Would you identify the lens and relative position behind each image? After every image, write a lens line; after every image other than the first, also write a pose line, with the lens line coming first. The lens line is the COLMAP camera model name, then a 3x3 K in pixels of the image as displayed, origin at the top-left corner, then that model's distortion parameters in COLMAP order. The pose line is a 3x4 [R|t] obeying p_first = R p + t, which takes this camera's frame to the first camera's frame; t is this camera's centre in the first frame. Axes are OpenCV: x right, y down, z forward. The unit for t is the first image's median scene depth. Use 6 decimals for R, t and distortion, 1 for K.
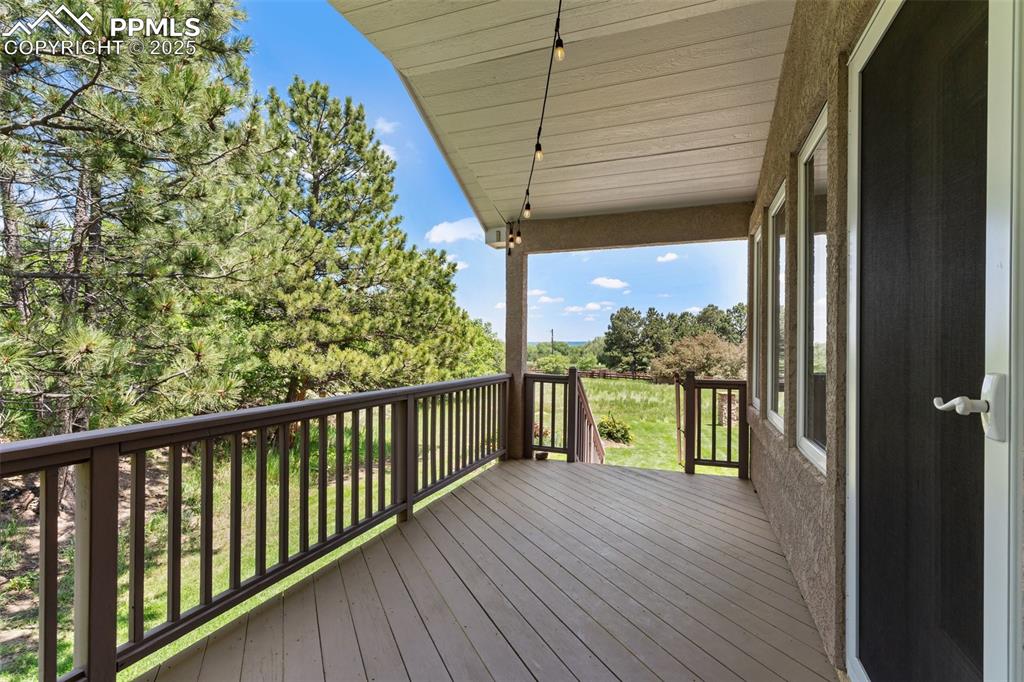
lens RADIAL K [[494.5, 0, 509.2], [0, 494.5, 341.3], [0, 0, 1]] dist [0.007113, -0.000026]
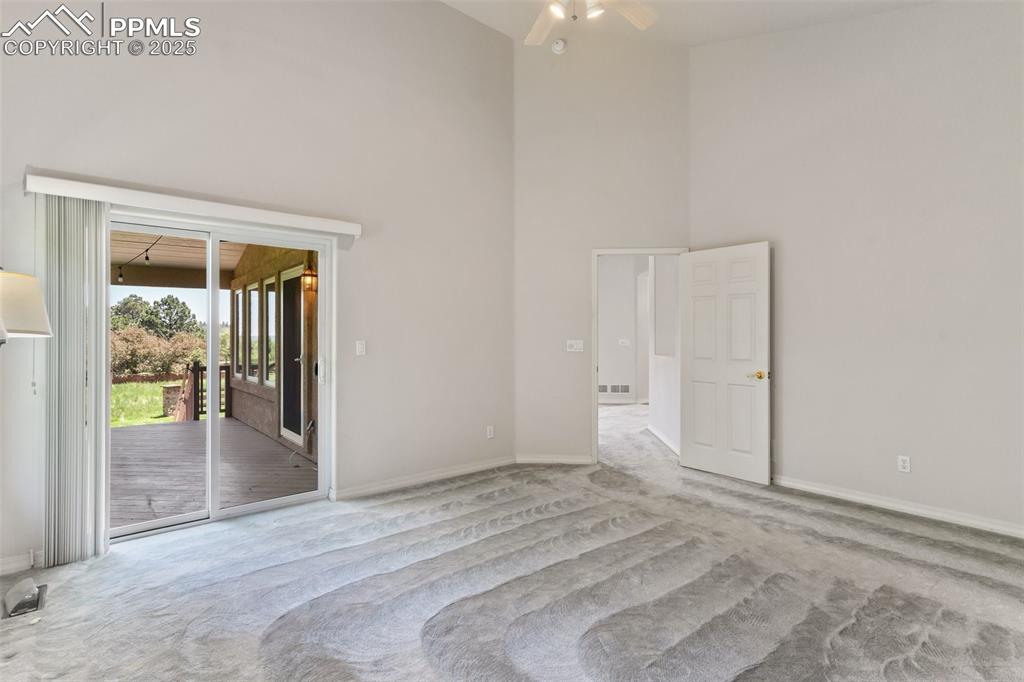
lens RADIAL K [[494.5, 0, 512.6], [0, 494.5, 338.0], [0, 0, 1]] dist [0.007113, -0.000026]
pose [[0.497478, -0.008798, 0.867432, -0.088812], [0.002073, 0.999958, 0.008954, -0.005544], [-0.867474, -0.002656, 0.497475, -0.125099]]
